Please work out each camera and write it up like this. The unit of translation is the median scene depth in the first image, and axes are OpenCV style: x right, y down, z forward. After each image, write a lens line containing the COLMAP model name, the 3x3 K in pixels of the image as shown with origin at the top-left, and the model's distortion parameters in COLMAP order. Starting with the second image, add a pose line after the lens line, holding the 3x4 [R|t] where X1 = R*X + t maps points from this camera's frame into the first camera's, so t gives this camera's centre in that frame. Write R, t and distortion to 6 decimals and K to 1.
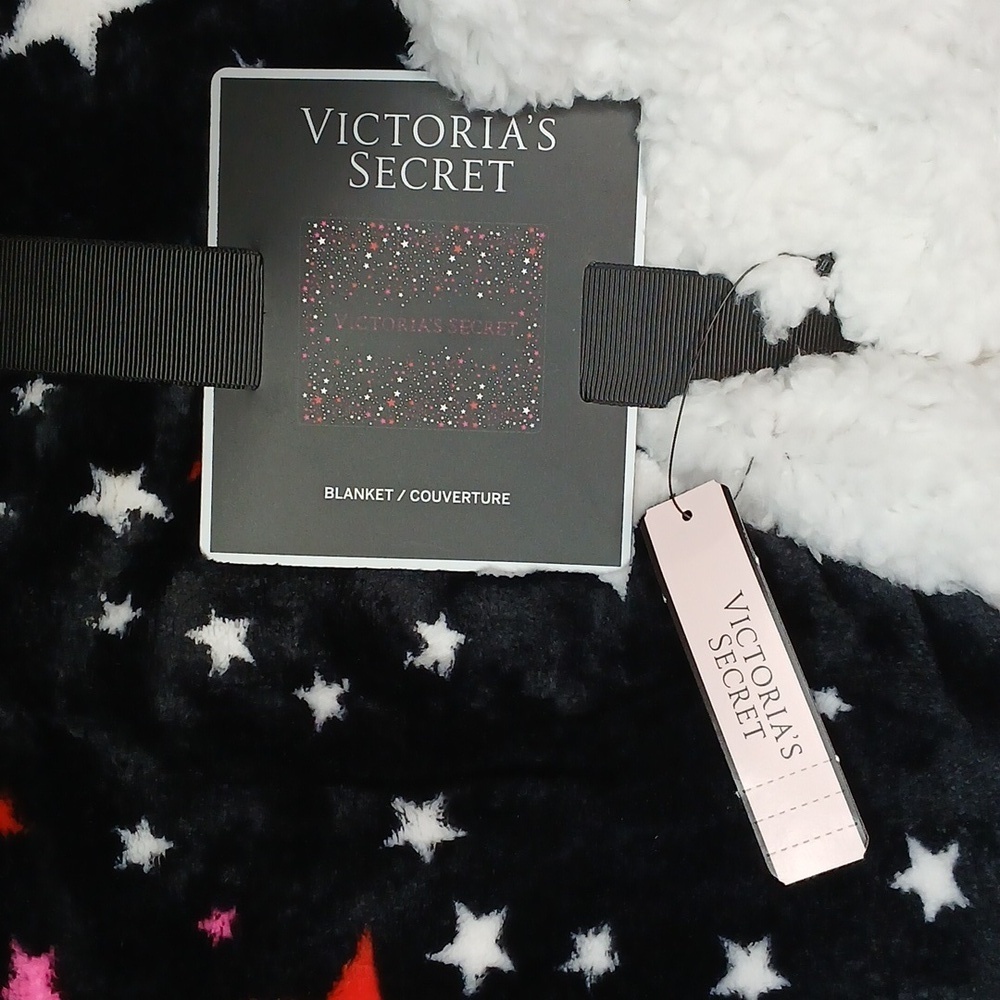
lens RADIAL K [[1725.9, 0, 500.9], [0, 1725.9, 517.1], [0, 0, 1]] dist [0.144506, -0.293831]
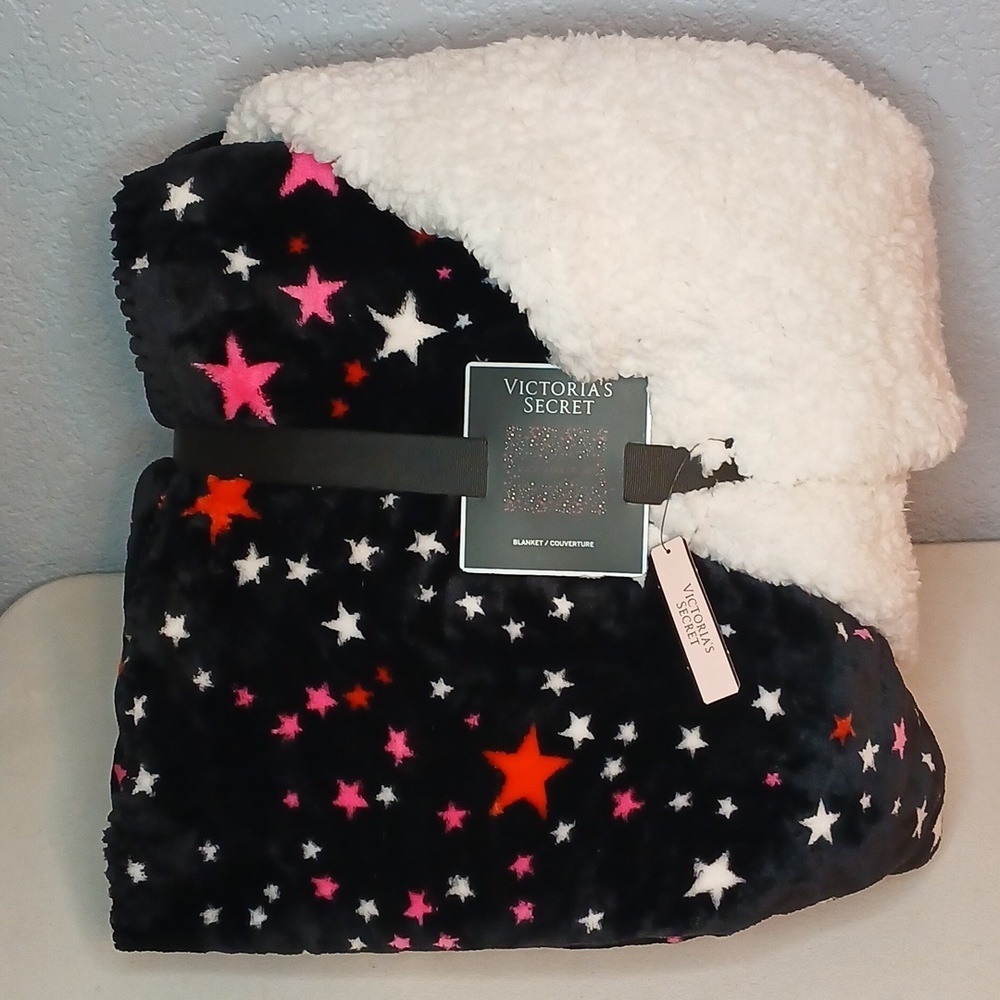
lens RADIAL K [[1725.9, 0, 500.9], [0, 1725.9, 517.1], [0, 0, 1]] dist [0.144506, -0.293831]
pose [[0.996998, -0.004161, -0.077309, 0.061235], [0.002420, 0.999742, -0.022598, 0.004775], [0.077384, 0.022343, 0.996751, -1.328630]]
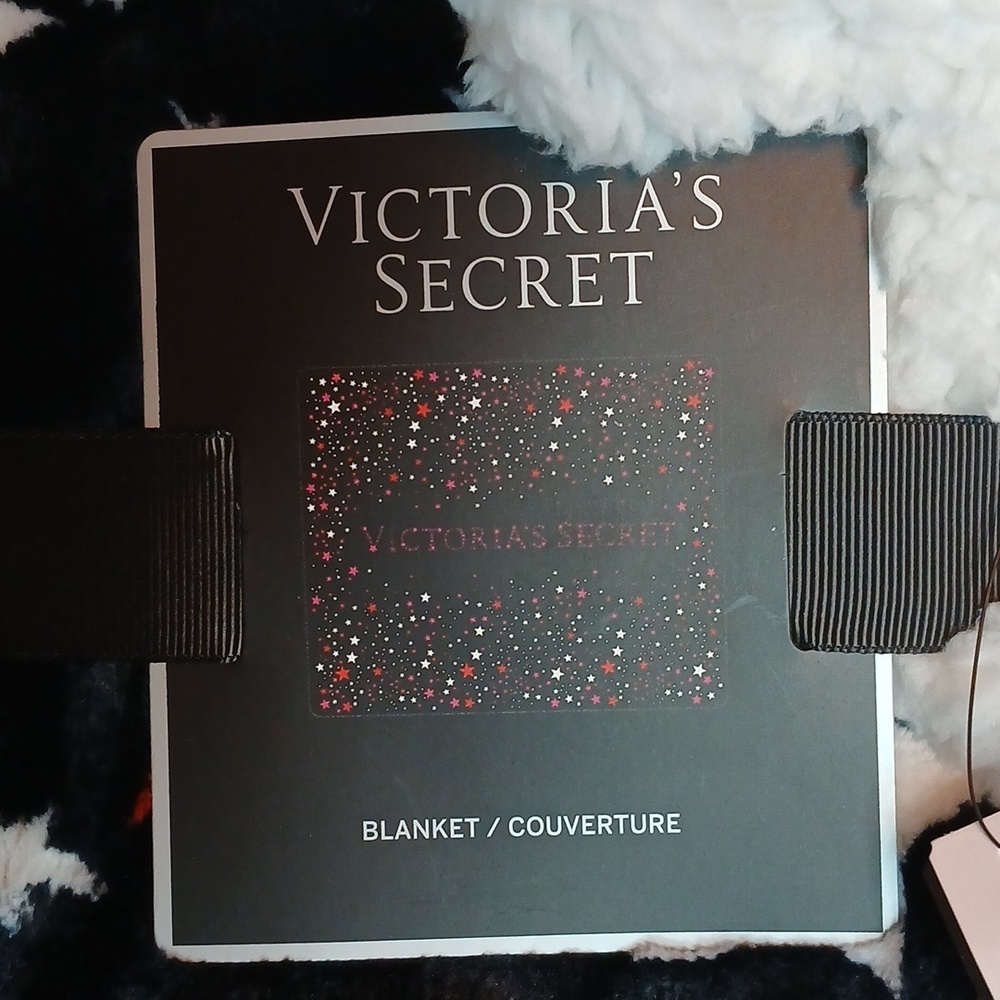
lens RADIAL K [[1725.9, 0, 500.9], [0, 1725.9, 517.1], [0, 0, 1]] dist [0.144506, -0.293831]
pose [[0.997732, -0.063611, -0.022028, -0.036281], [0.062076, 0.995985, -0.064501, -0.080655], [0.026043, 0.062987, 0.997675, 0.417757]]
